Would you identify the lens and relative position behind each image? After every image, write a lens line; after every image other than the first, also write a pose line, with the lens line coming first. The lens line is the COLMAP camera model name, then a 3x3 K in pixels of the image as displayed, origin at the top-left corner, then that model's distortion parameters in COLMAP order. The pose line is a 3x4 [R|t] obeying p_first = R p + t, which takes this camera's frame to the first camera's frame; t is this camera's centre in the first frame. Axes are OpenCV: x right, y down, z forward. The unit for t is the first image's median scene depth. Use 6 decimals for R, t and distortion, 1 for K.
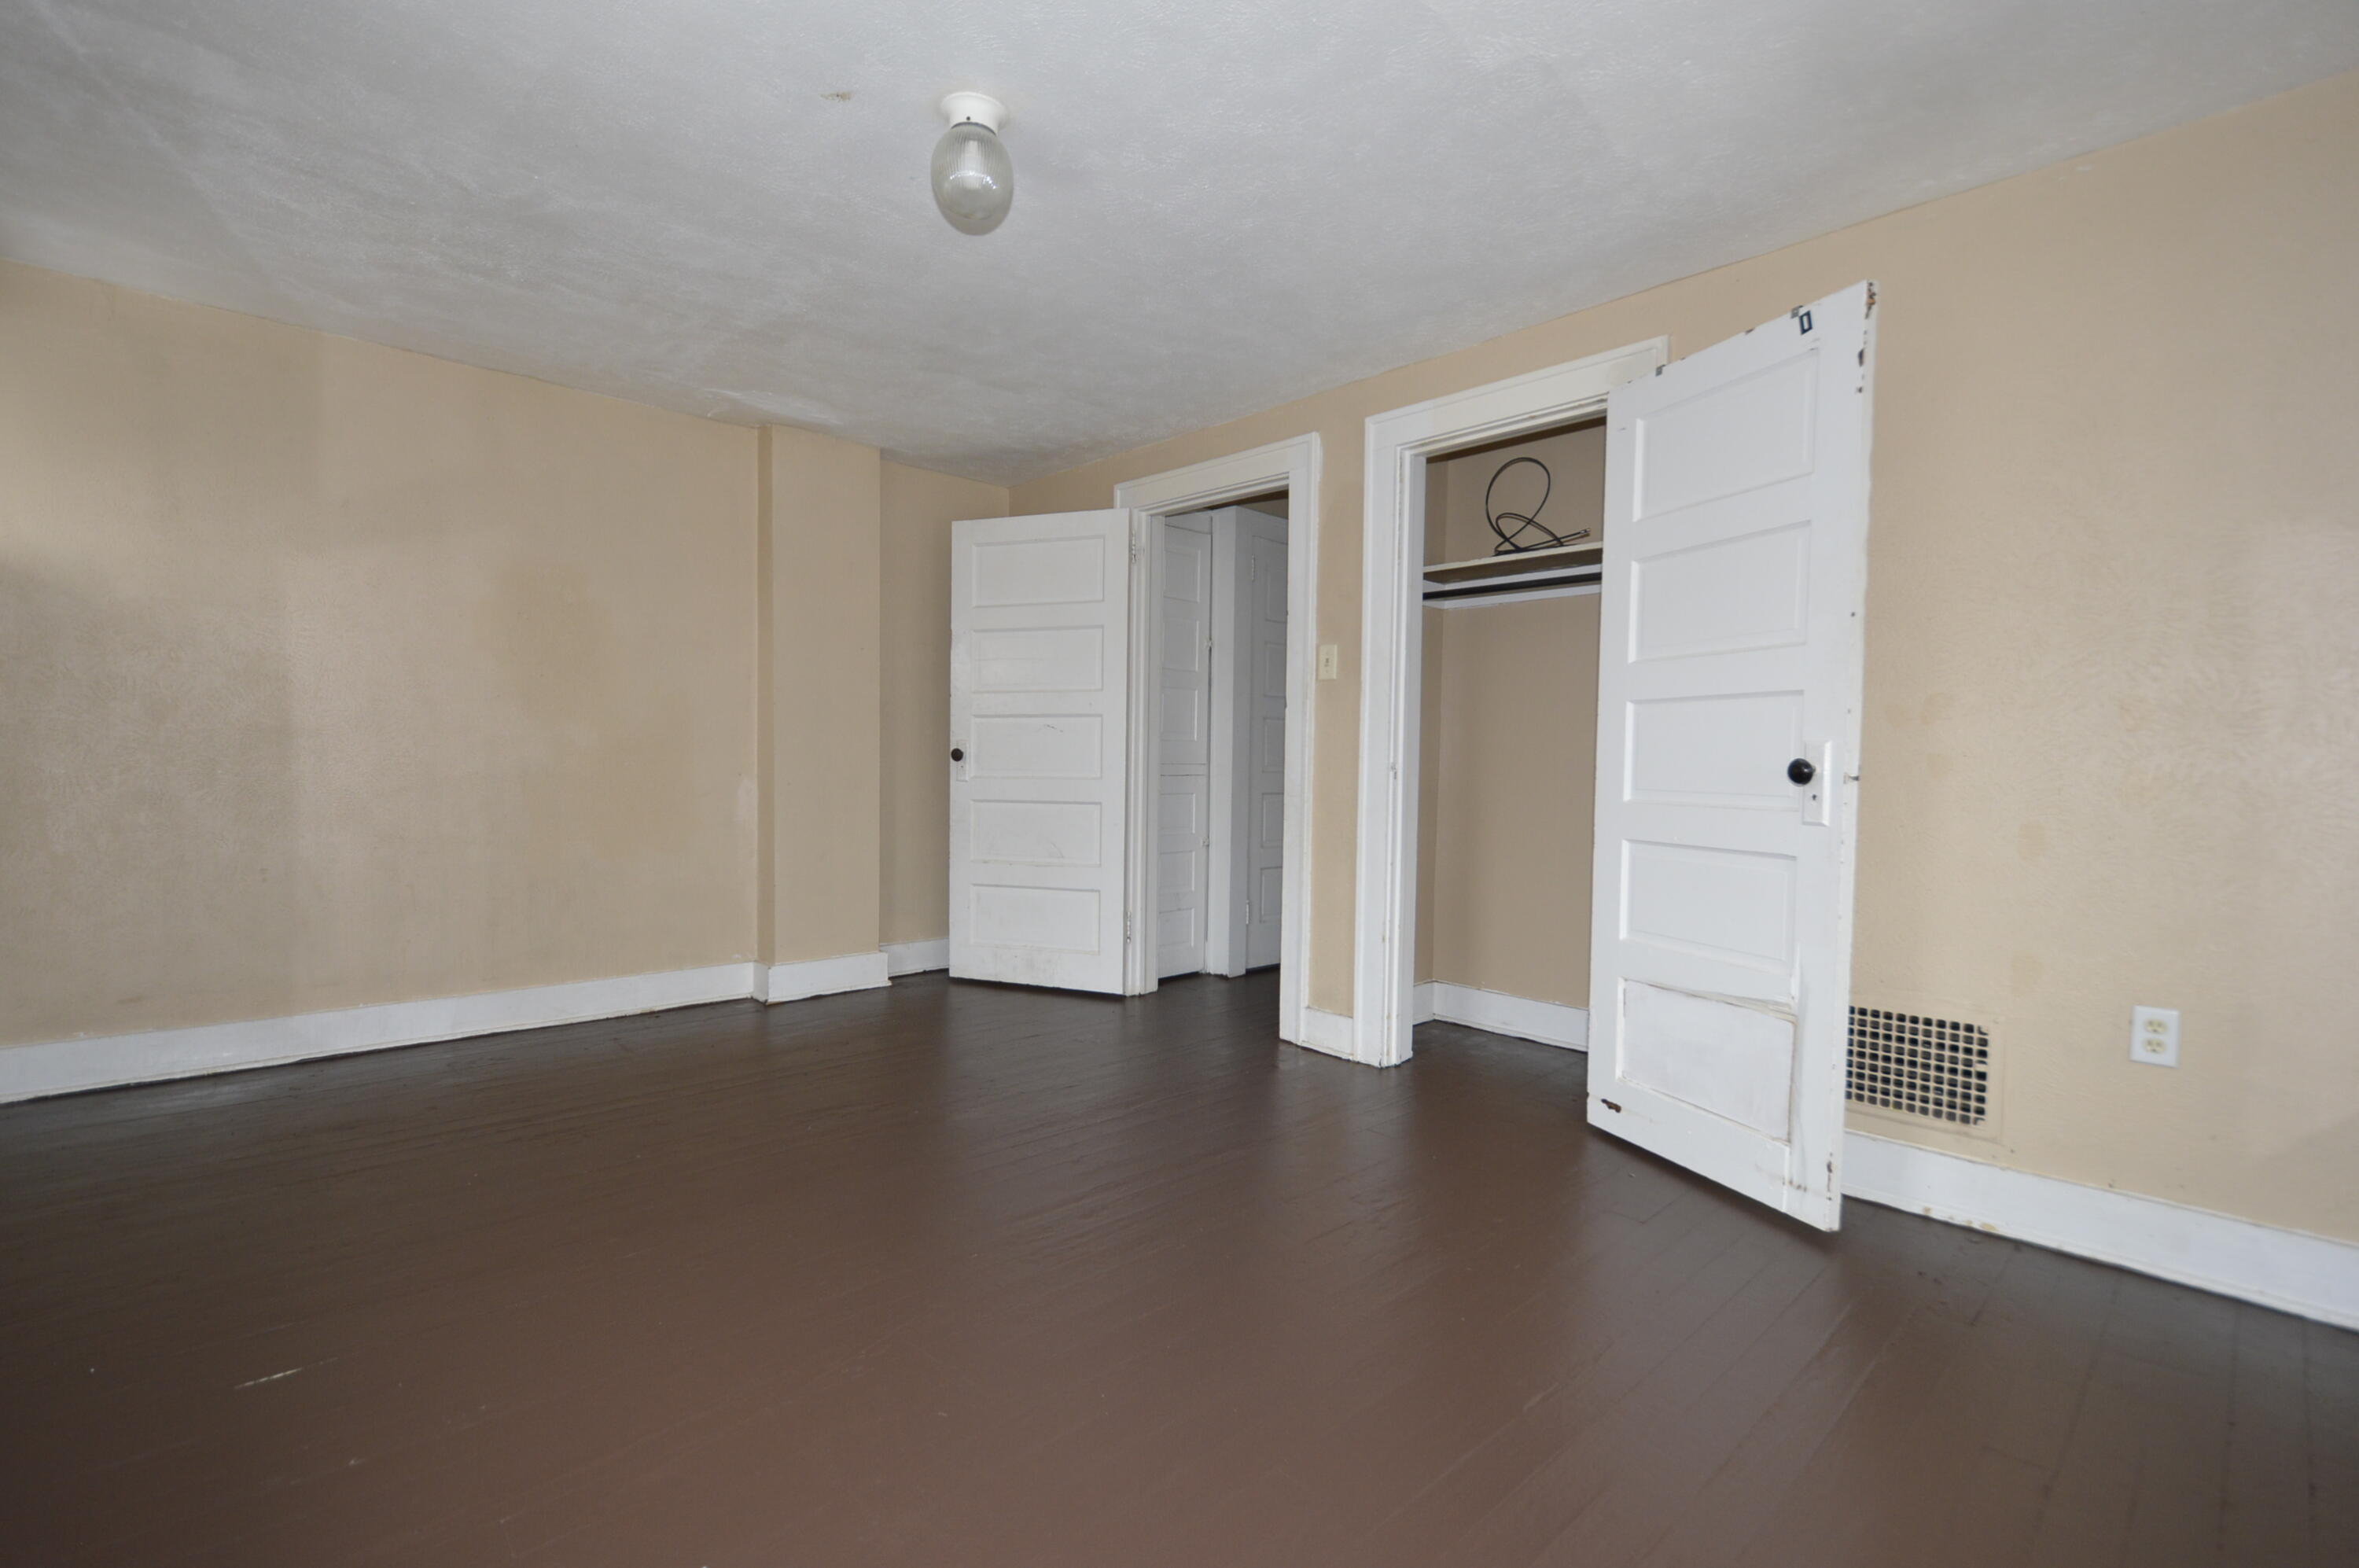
lens RADIAL K [[1049.9, 0, 1174.4], [0, 1049.9, 798.8], [0, 0, 1]] dist [0.011580, -0.012535]
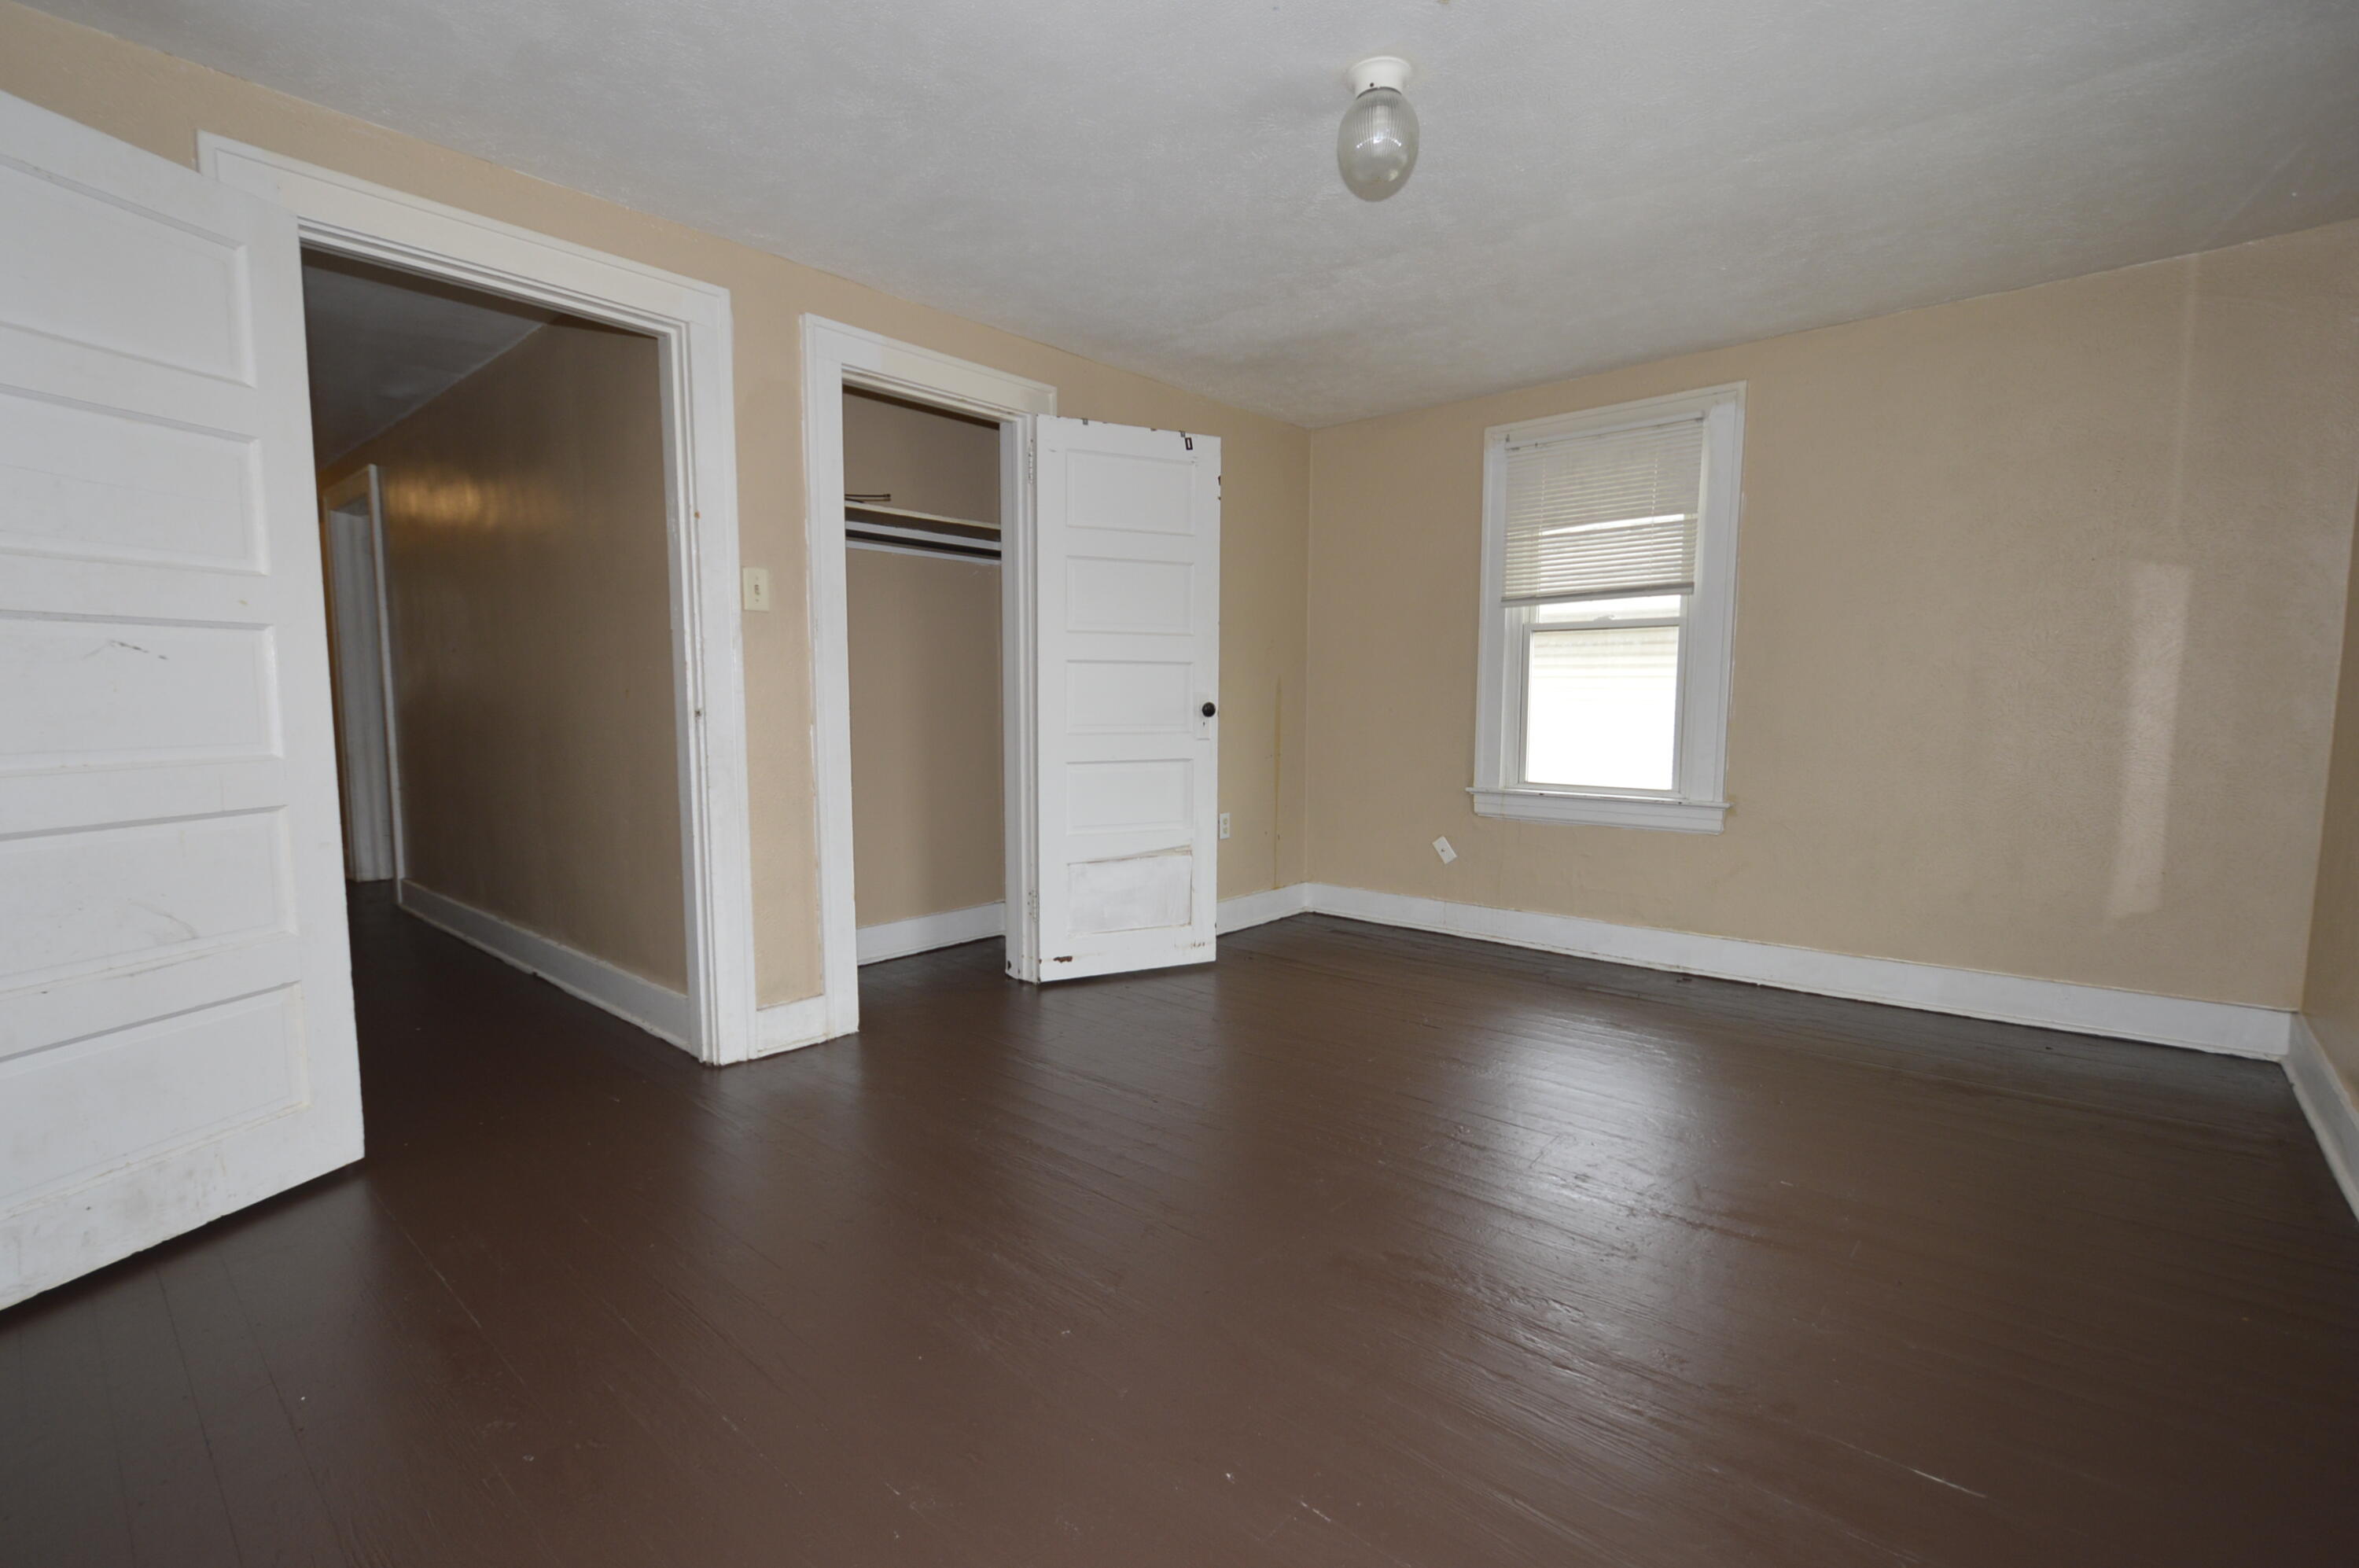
lens RADIAL K [[1049.9, 0, 1174.4], [0, 1049.9, 798.8], [0, 0, 1]] dist [0.011580, -0.012535]
pose [[-0.089229, -0.110313, 0.989883, -0.851489], [0.034675, 0.992901, 0.113775, -0.059050], [-0.995407, 0.044476, -0.084771, 0.894149]]
